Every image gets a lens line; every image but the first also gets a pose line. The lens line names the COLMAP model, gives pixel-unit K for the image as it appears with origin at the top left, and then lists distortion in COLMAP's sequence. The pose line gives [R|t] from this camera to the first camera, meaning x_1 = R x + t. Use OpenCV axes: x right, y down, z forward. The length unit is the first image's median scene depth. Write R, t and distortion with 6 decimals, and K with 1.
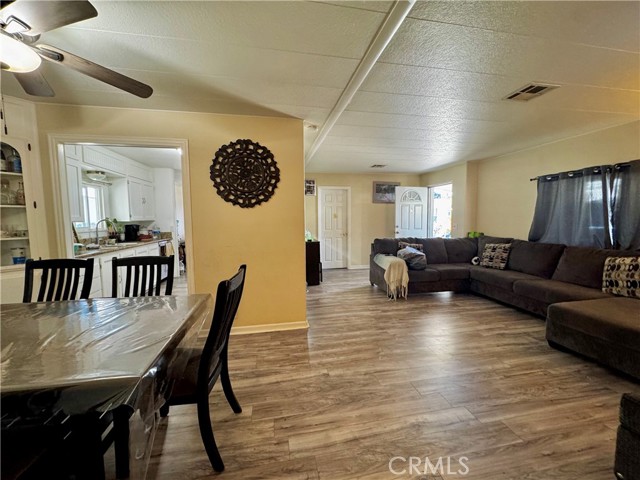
lens RADIAL K [[255.2, 0, 320.7], [0, 255.2, 238.4], [0, 0, 1]] dist [-0.001456, -0.000050]
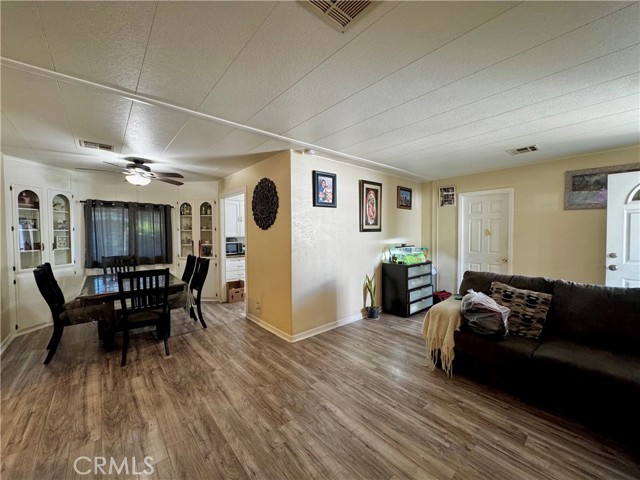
lens RADIAL K [[255.2, 0, 320.7], [0, 255.2, 238.4], [0, 0, 1]] dist [-0.001456, -0.000050]
pose [[0.497575, 0.026764, -0.867008, 1.031831], [-0.066029, 0.997793, -0.007092, -0.089944], [0.864904, 0.060776, 0.498244, 0.630716]]
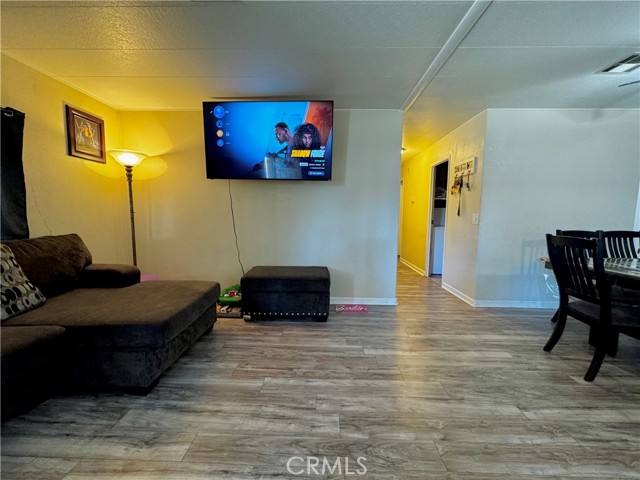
lens RADIAL K [[255.2, 0, 320.7], [0, 255.2, 238.4], [0, 0, 1]] dist [-0.001456, -0.000050]
pose [[-0.976302, -0.022729, 0.215216, 0.339367], [0.013659, 0.986015, 0.166097, -0.049409], [-0.215982, 0.165100, -0.962338, 1.365559]]
